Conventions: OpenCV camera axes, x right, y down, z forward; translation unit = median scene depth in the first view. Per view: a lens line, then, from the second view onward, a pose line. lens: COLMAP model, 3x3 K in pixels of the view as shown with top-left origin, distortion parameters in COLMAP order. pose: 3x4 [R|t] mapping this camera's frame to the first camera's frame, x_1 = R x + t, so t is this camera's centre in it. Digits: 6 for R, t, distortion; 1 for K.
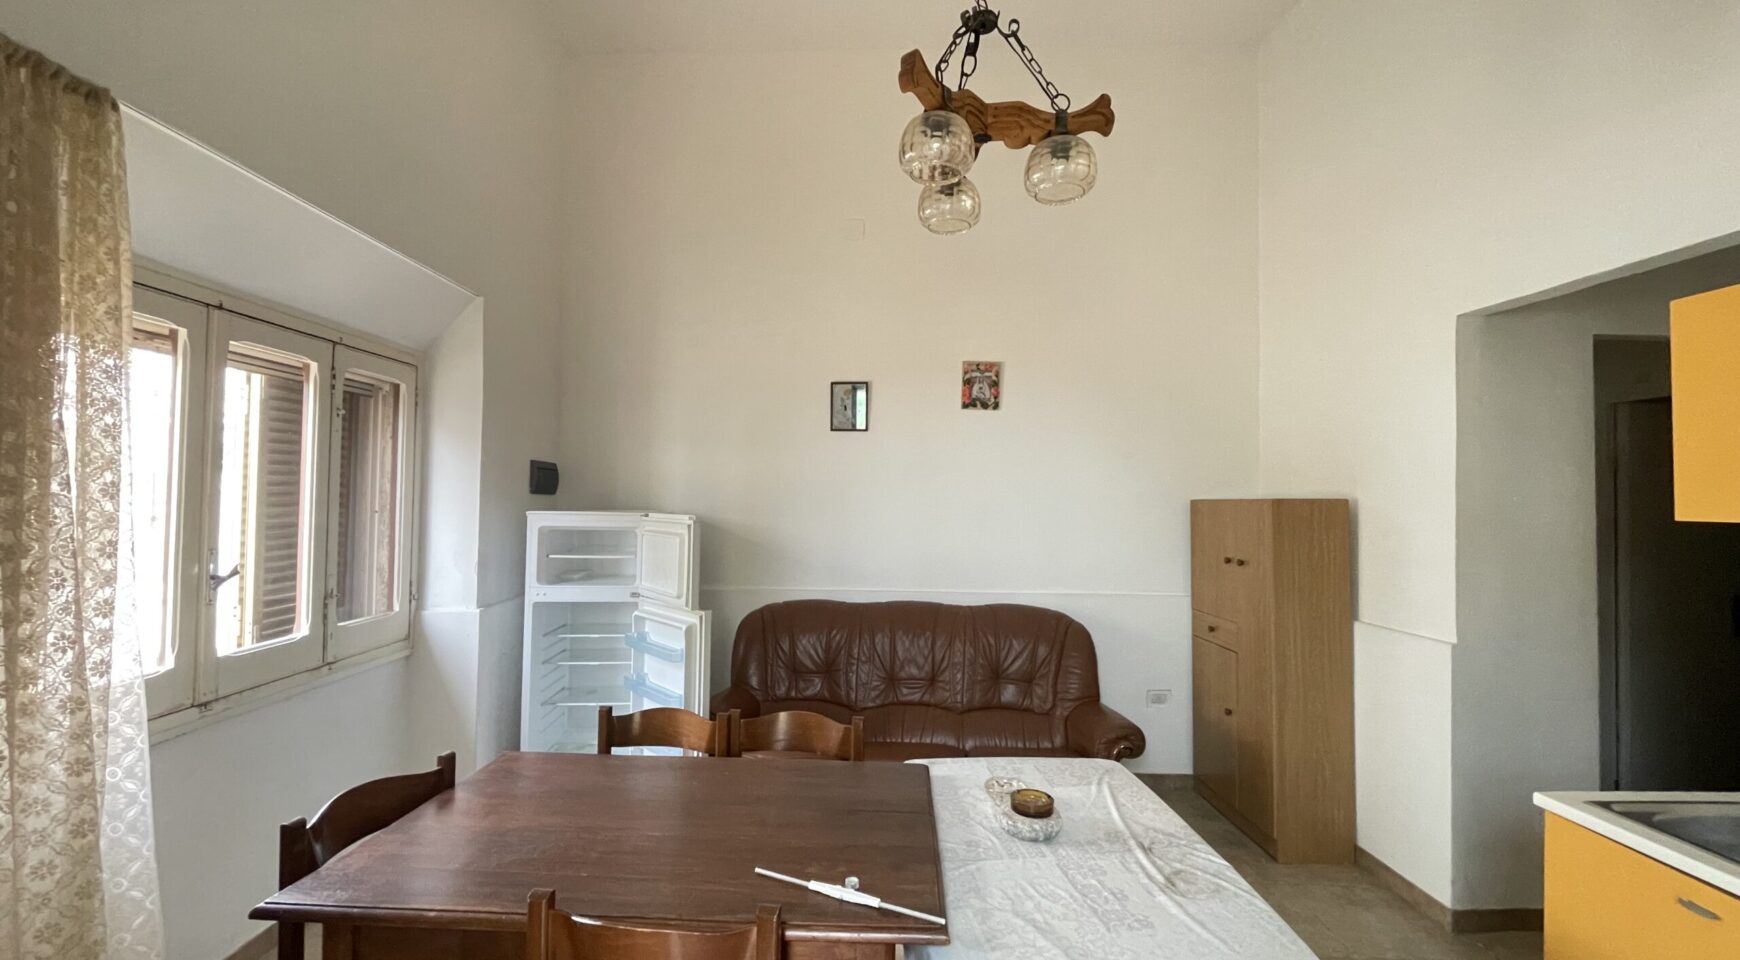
lens RADIAL K [[706.1, 0, 870.9], [0, 706.1, 481.7], [0, 0, 1]] dist [-0.002790, -0.000424]
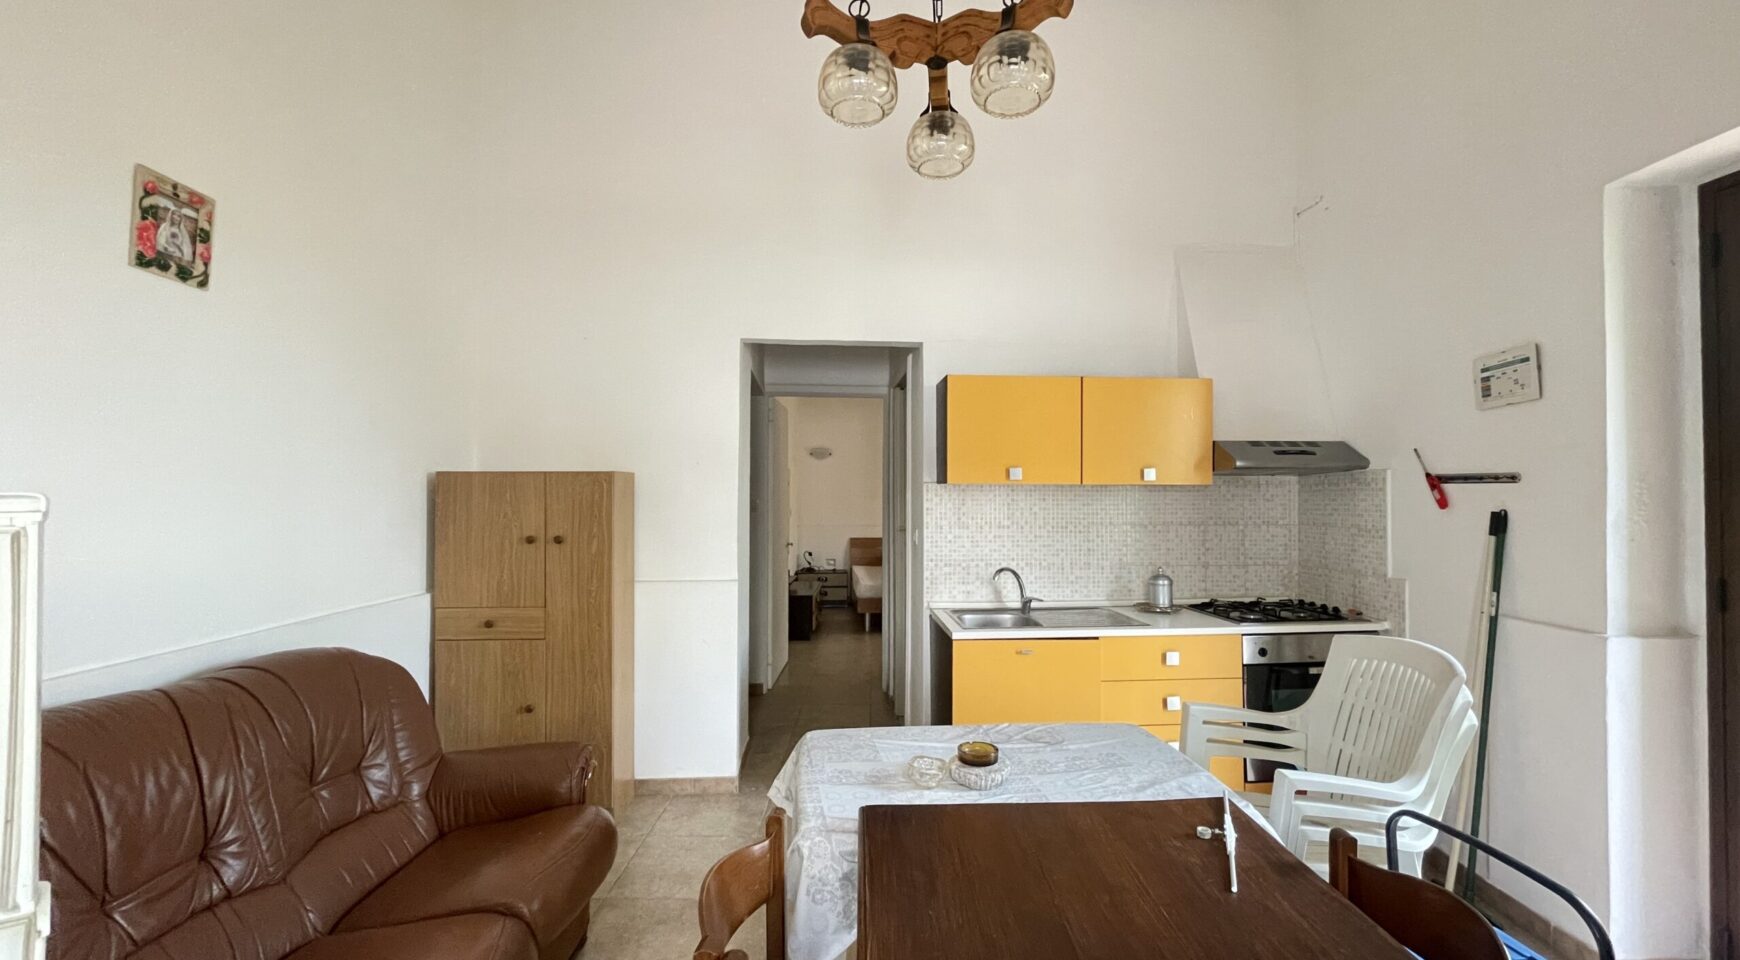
lens RADIAL K [[706.1, 0, 870.9], [0, 706.1, 481.7], [0, 0, 1]] dist [-0.002790, -0.000424]
pose [[-0.052554, 0.006158, 0.998599, -0.512226], [-0.027458, 0.999594, -0.007609, 0.041130], [-0.998241, -0.027820, -0.052363, 0.774288]]
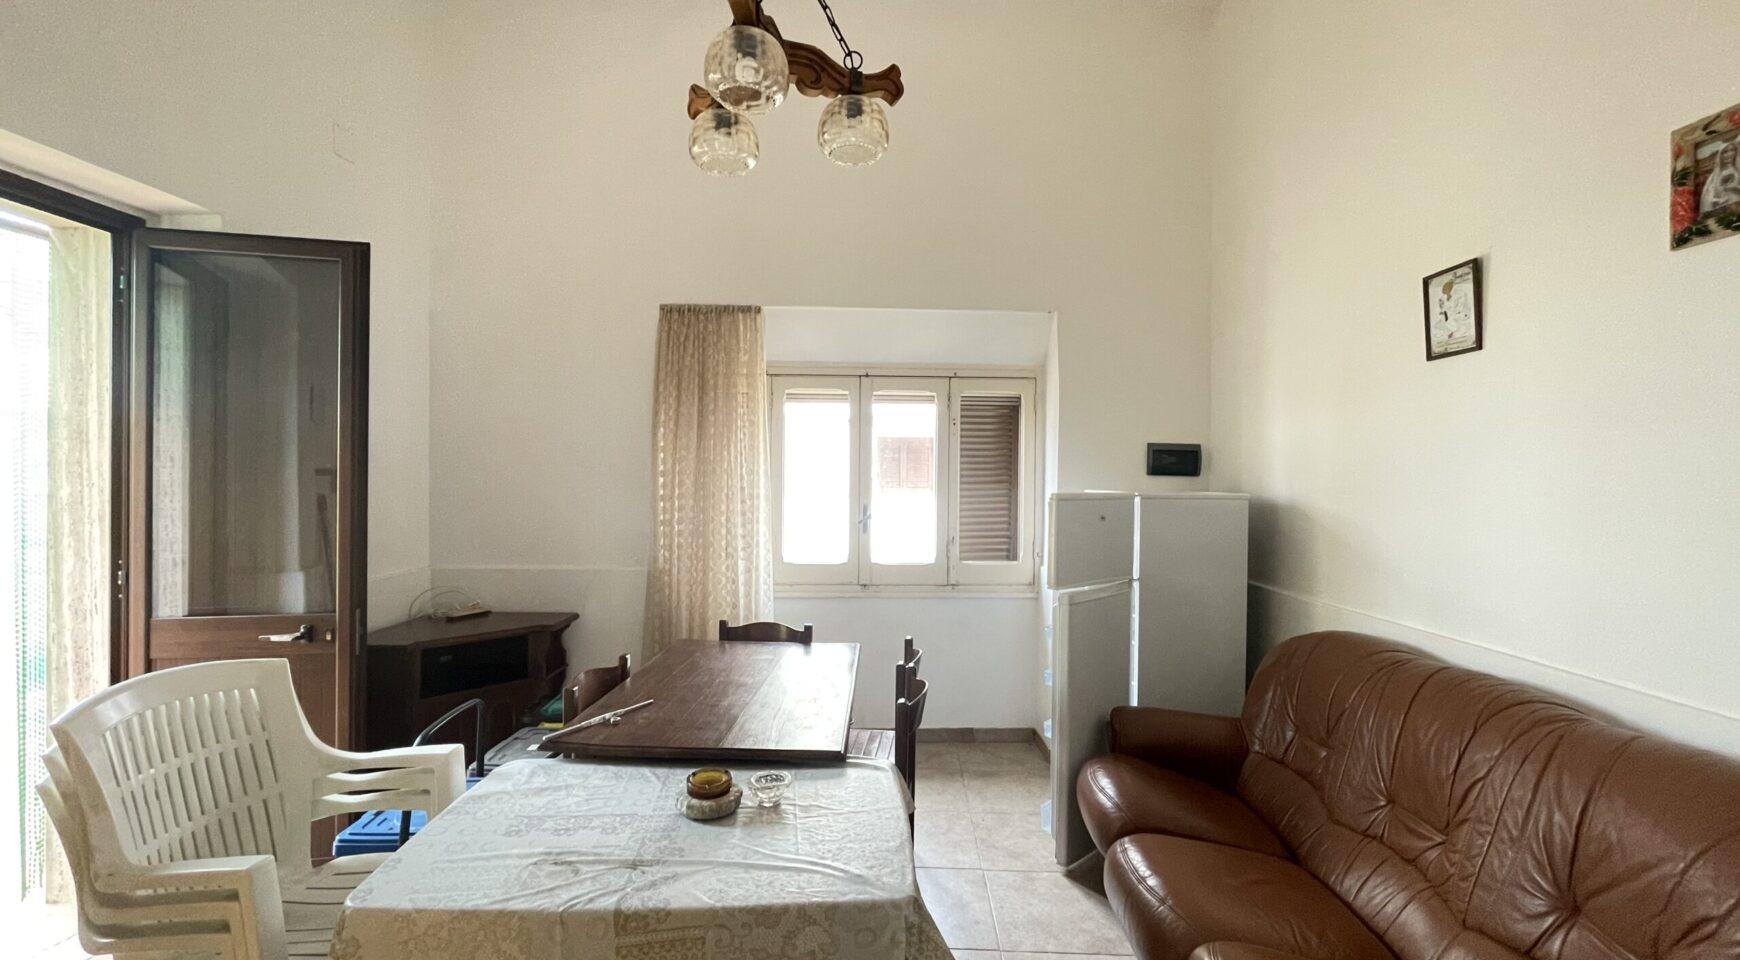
lens RADIAL K [[706.1, 0, 870.9], [0, 706.1, 481.7], [0, 0, 1]] dist [-0.002790, -0.000424]
pose [[0.021269, -0.006323, -0.999754, 0.751257], [0.014963, 0.999870, -0.006005, 0.036622], [0.999662, -0.014831, 0.021361, 0.760799]]
